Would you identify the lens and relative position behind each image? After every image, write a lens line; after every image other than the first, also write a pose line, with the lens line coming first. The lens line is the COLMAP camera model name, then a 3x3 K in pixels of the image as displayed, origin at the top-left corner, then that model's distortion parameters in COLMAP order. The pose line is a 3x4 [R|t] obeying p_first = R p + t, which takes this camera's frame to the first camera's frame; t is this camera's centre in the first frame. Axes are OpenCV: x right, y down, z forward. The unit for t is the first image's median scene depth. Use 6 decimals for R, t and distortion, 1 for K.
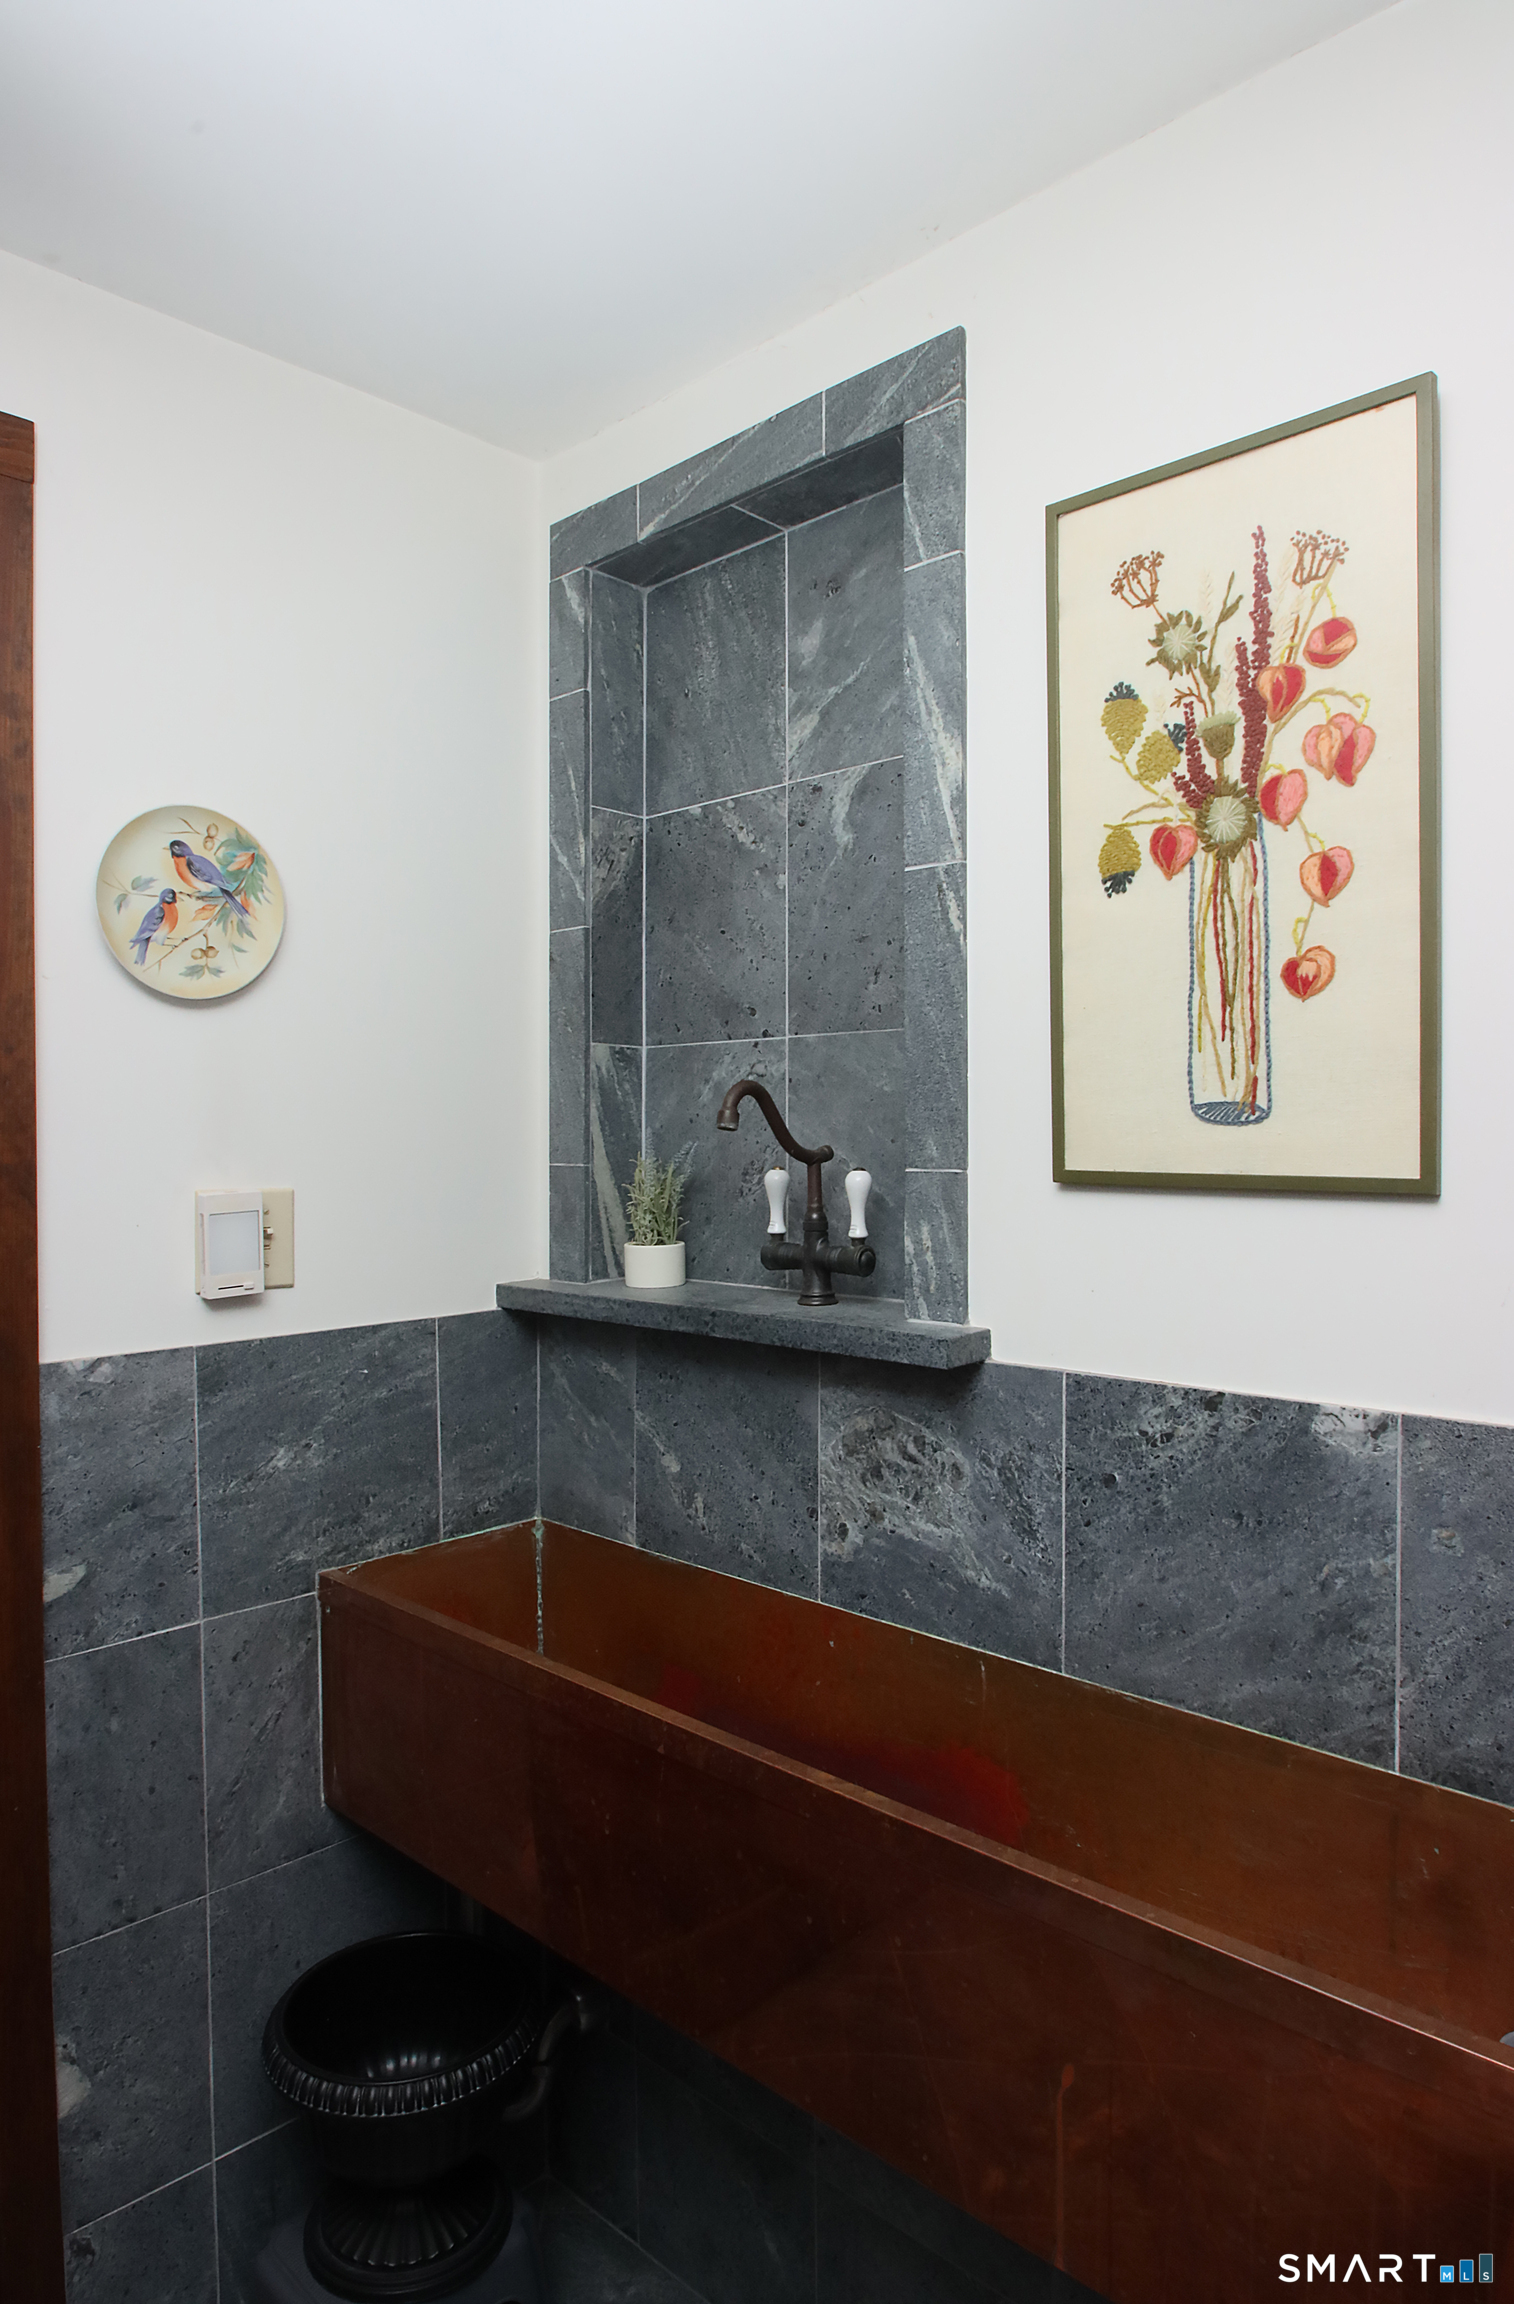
lens RADIAL K [[1450.4, 0, 757.0], [0, 1450.4, 1152.0], [0, 0, 1]] dist [-0.021864, 0.003048]
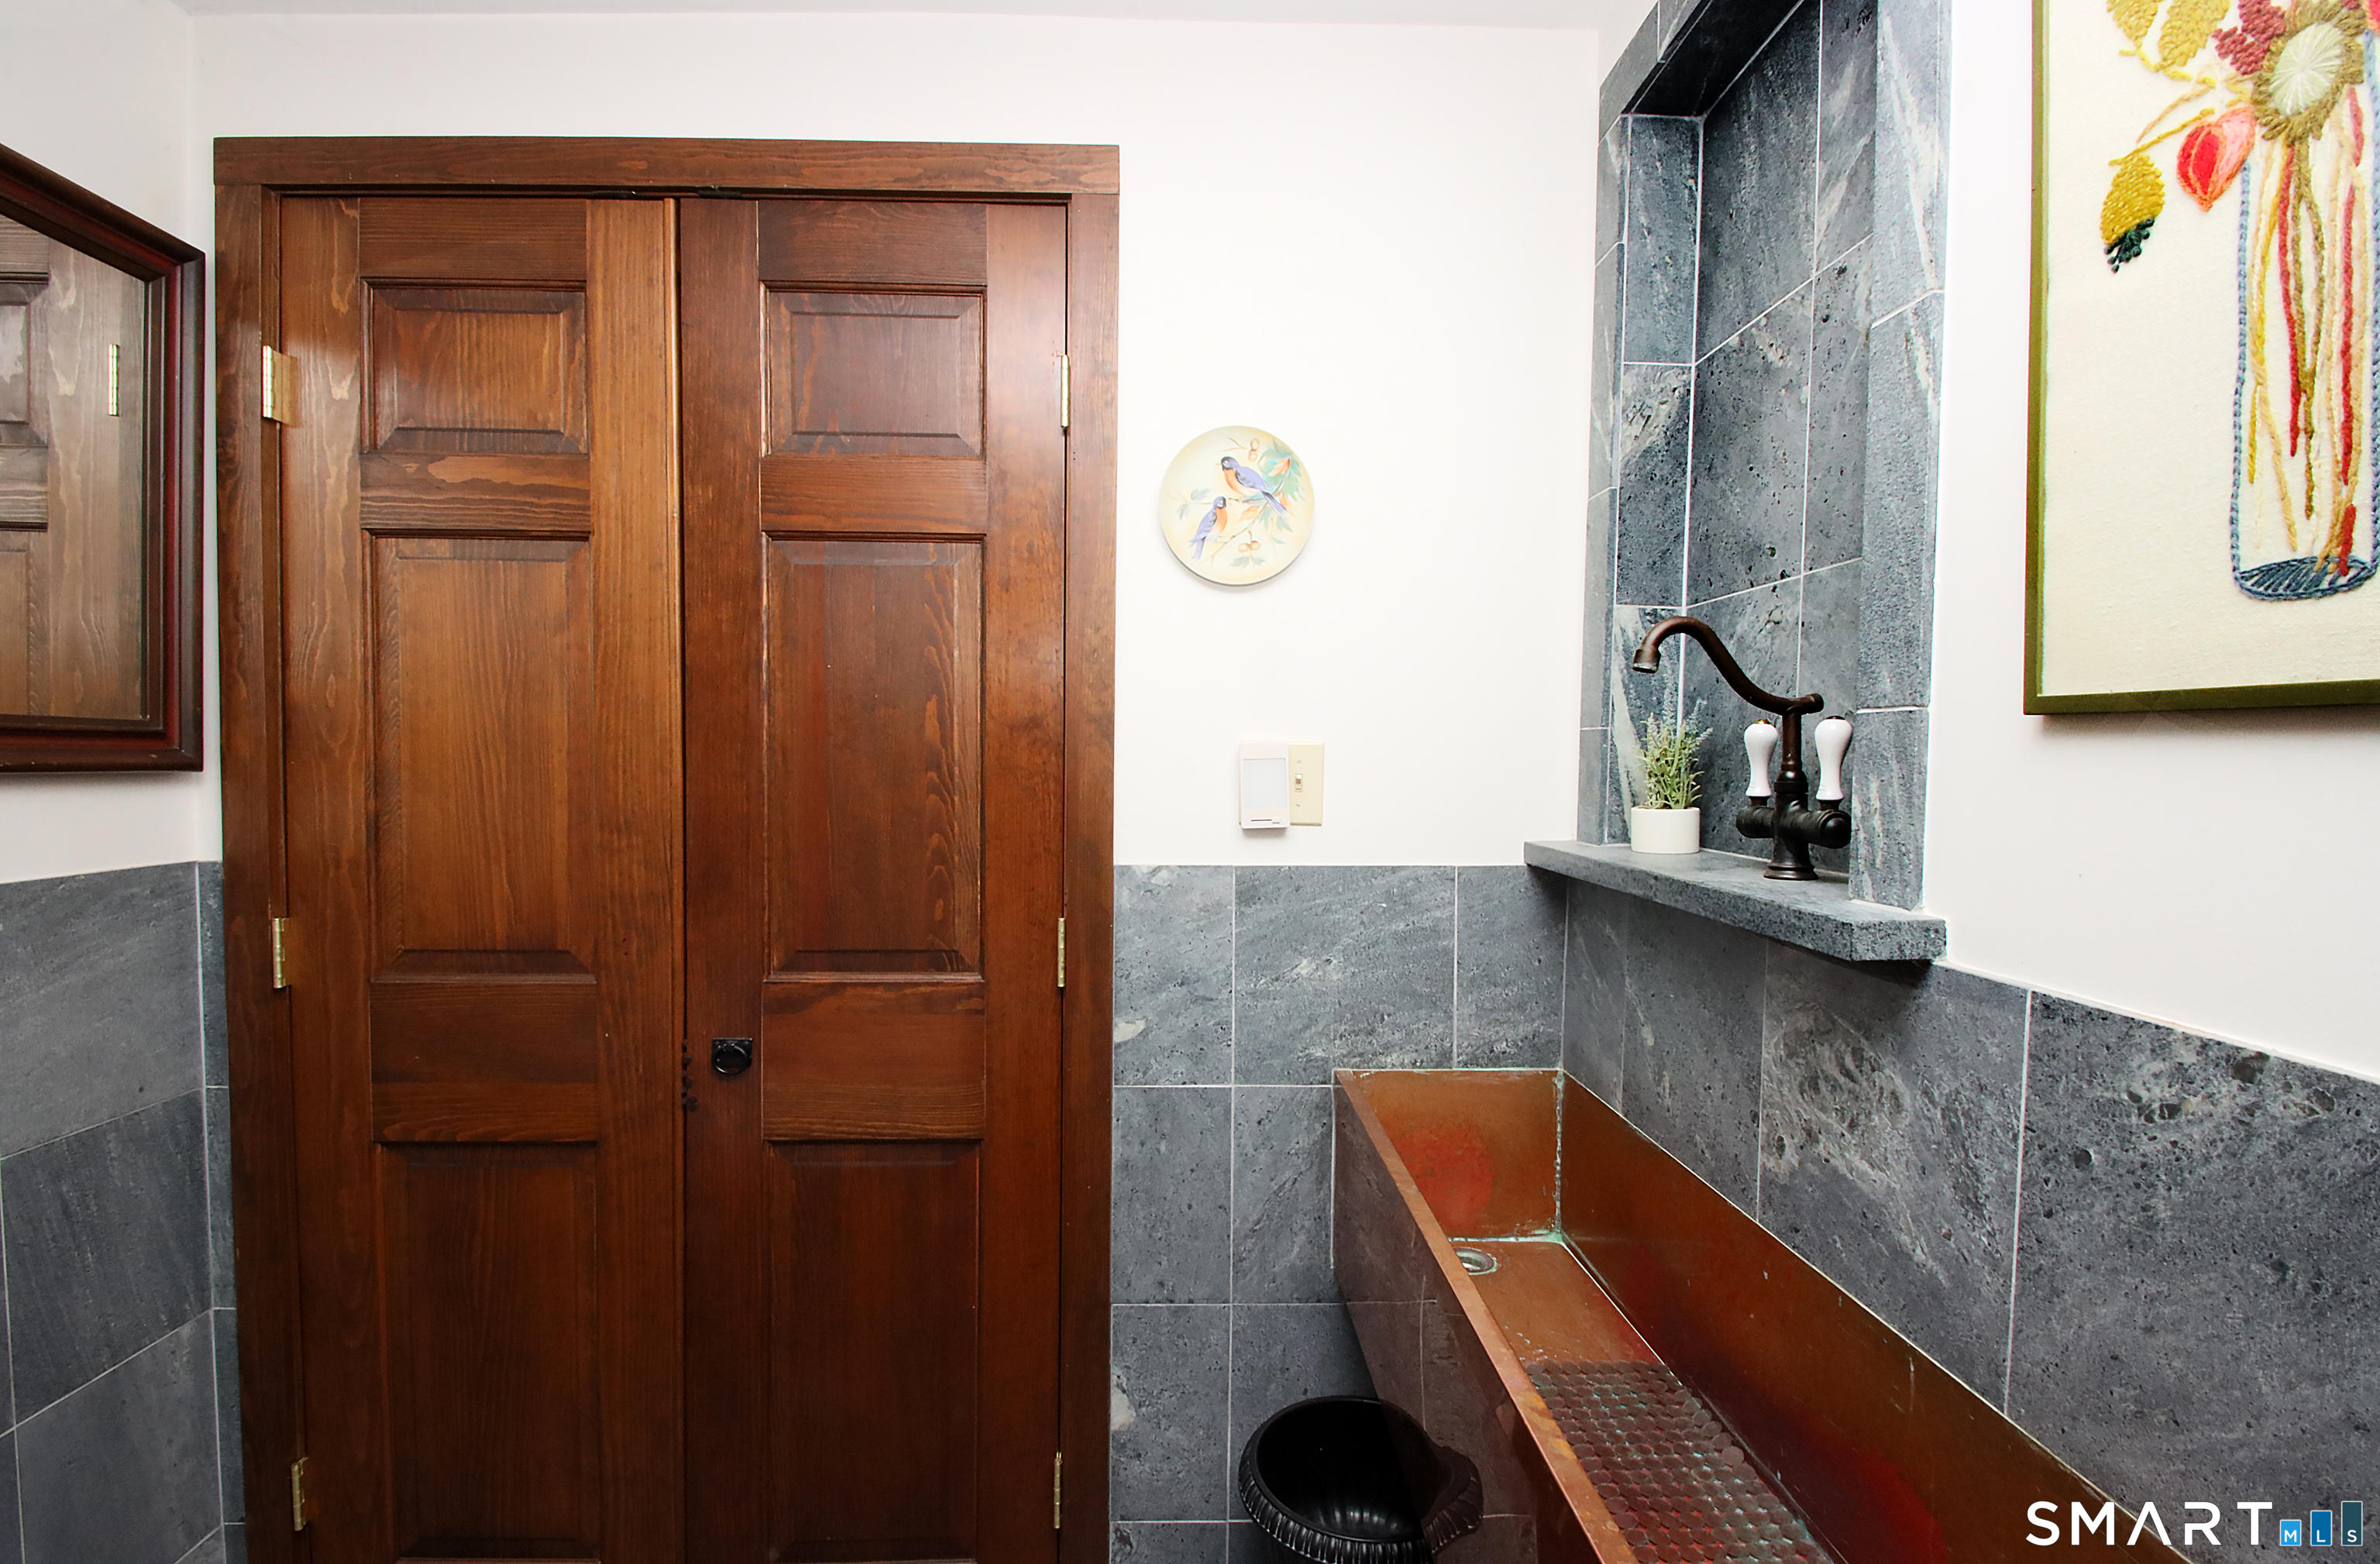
lens RADIAL K [[1113.4, 0, 1194.9], [0, 1113.4, 800.5], [0, 0, 1]] dist [0.016983, -0.019152]
pose [[0.711003, 0.043077, -0.701868, 0.282282], [-0.026662, 0.999056, 0.034308, 0.050691], [0.702683, -0.005680, 0.711480, 0.318796]]
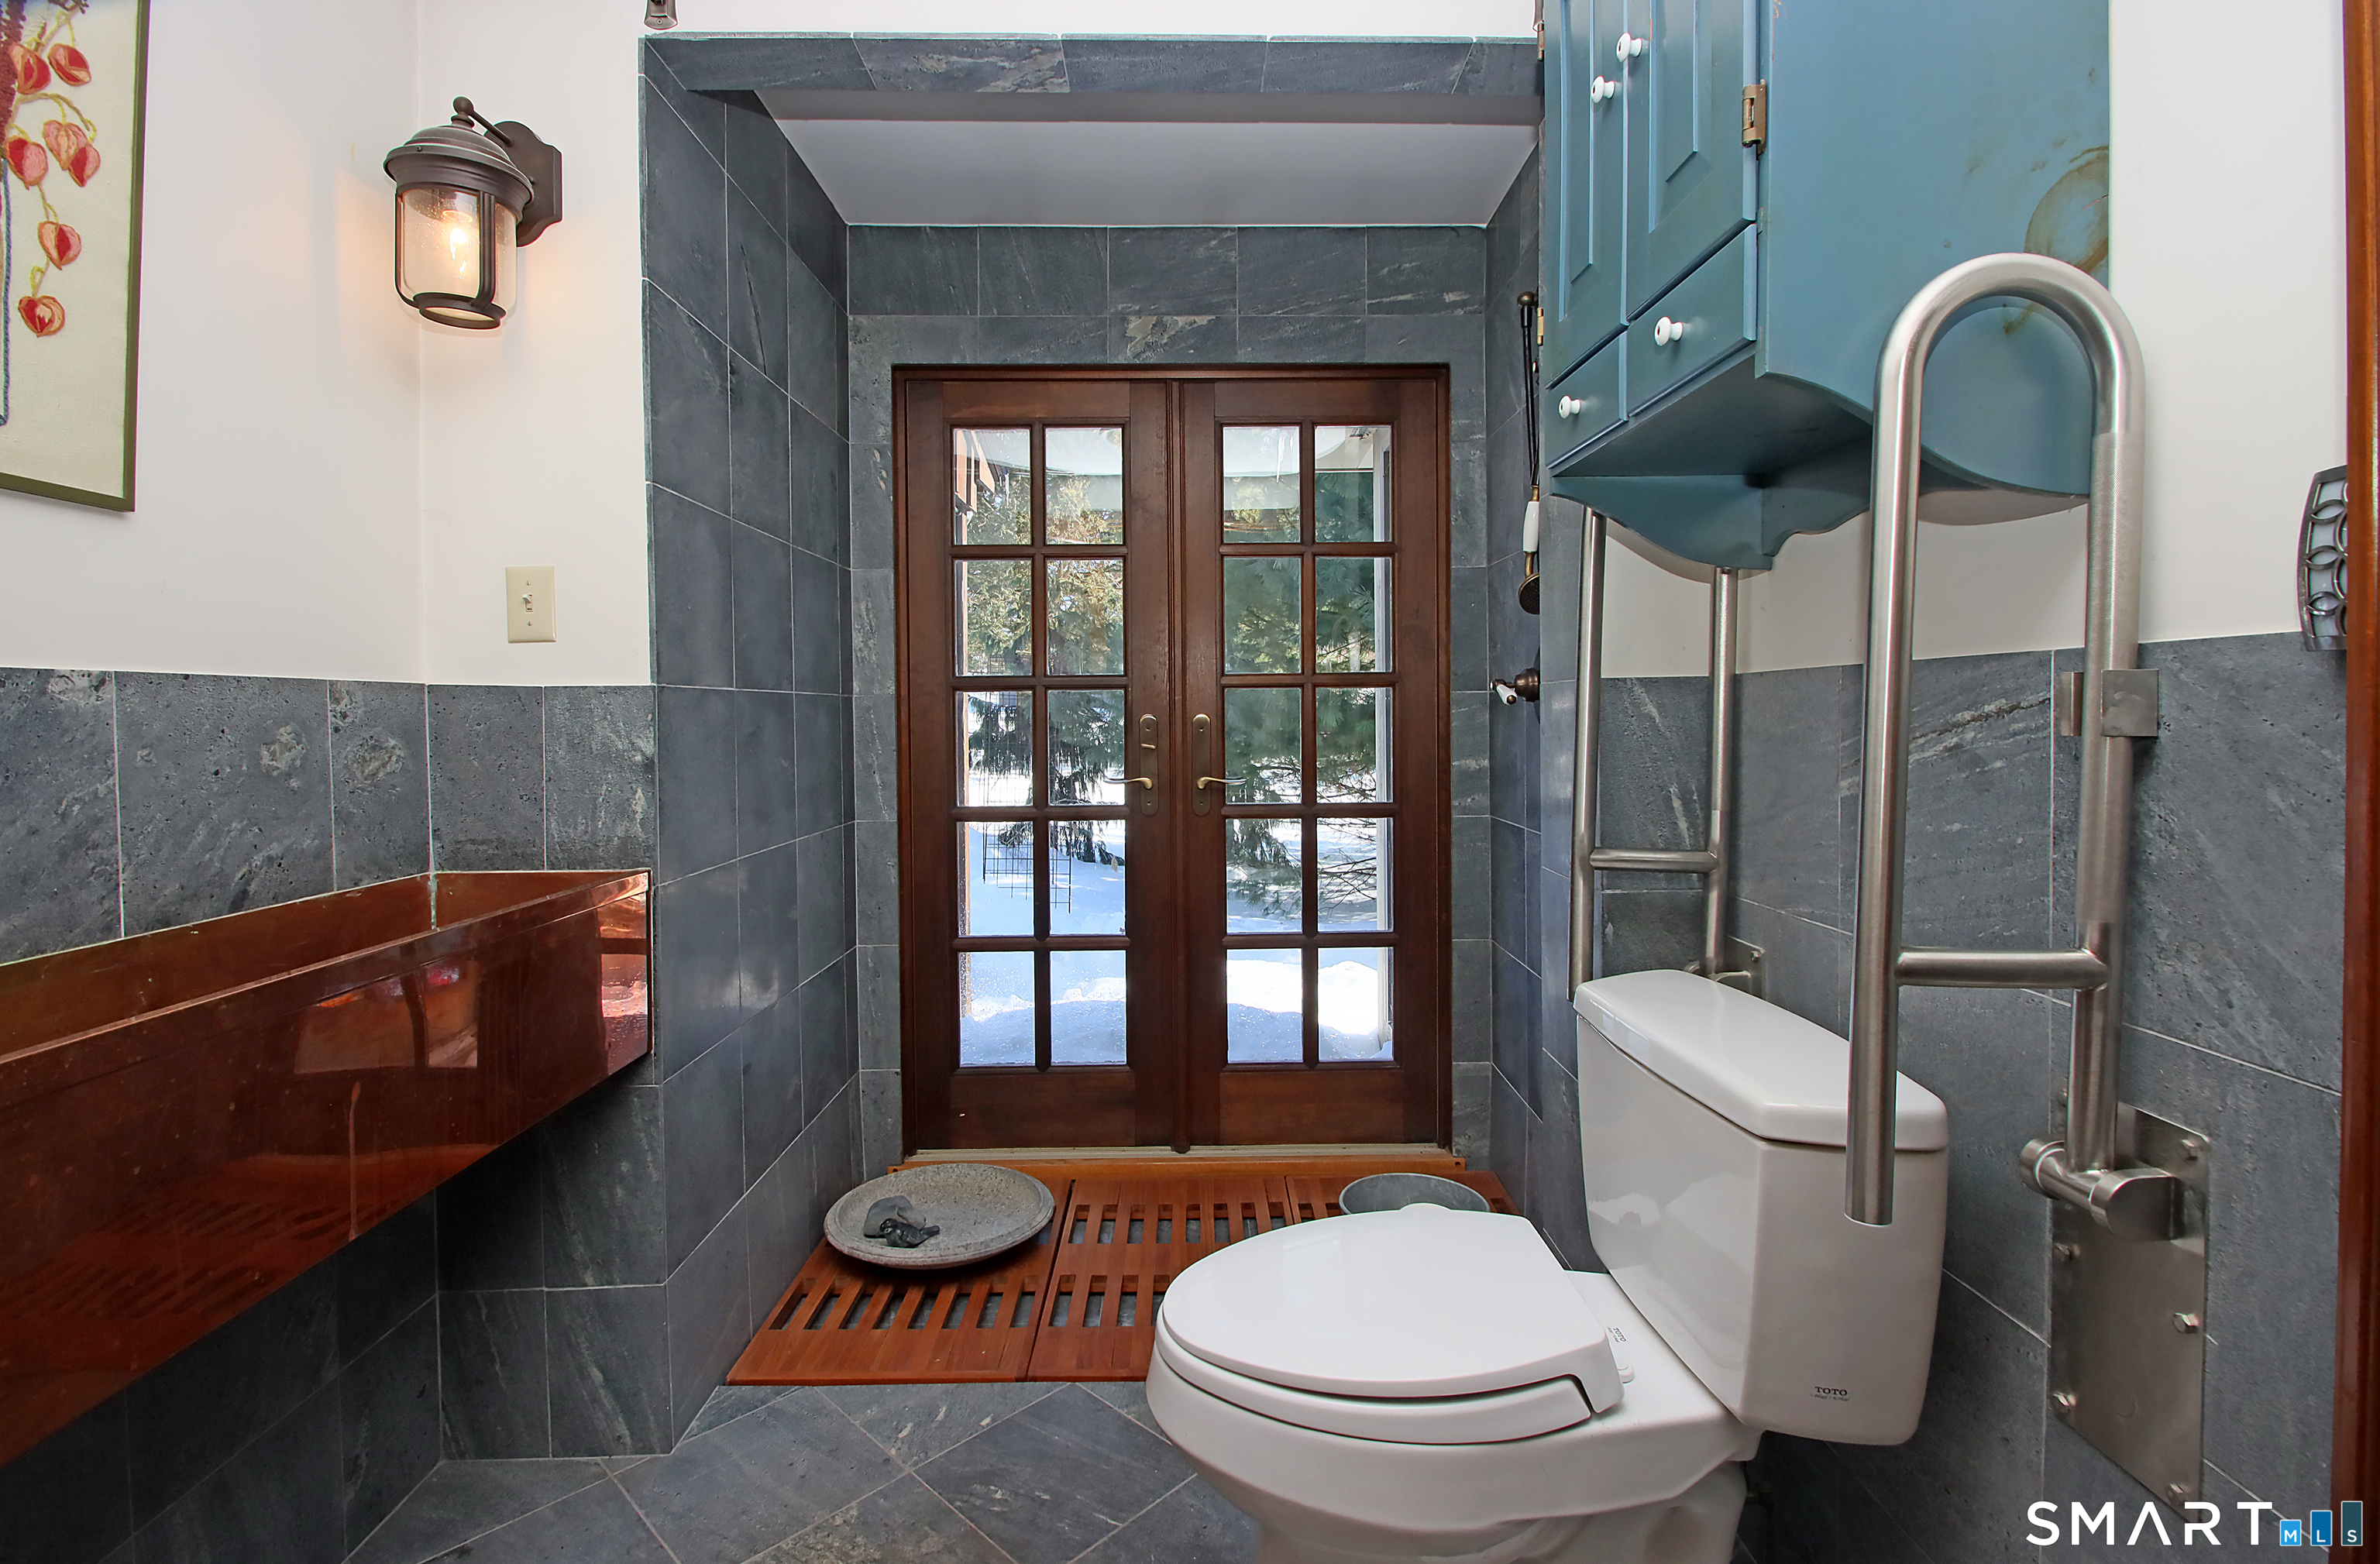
lens RADIAL K [[1058.6, 0, 1195.8], [0, 1058.6, 716.4], [0, 0, 1]] dist [0.001245, -0.000201]
pose [[-0.709373, 0.000862, 0.704833, -0.779610], [0.028767, 0.999201, 0.027730, 0.180864], [-0.704246, 0.039947, -0.708831, 0.793485]]
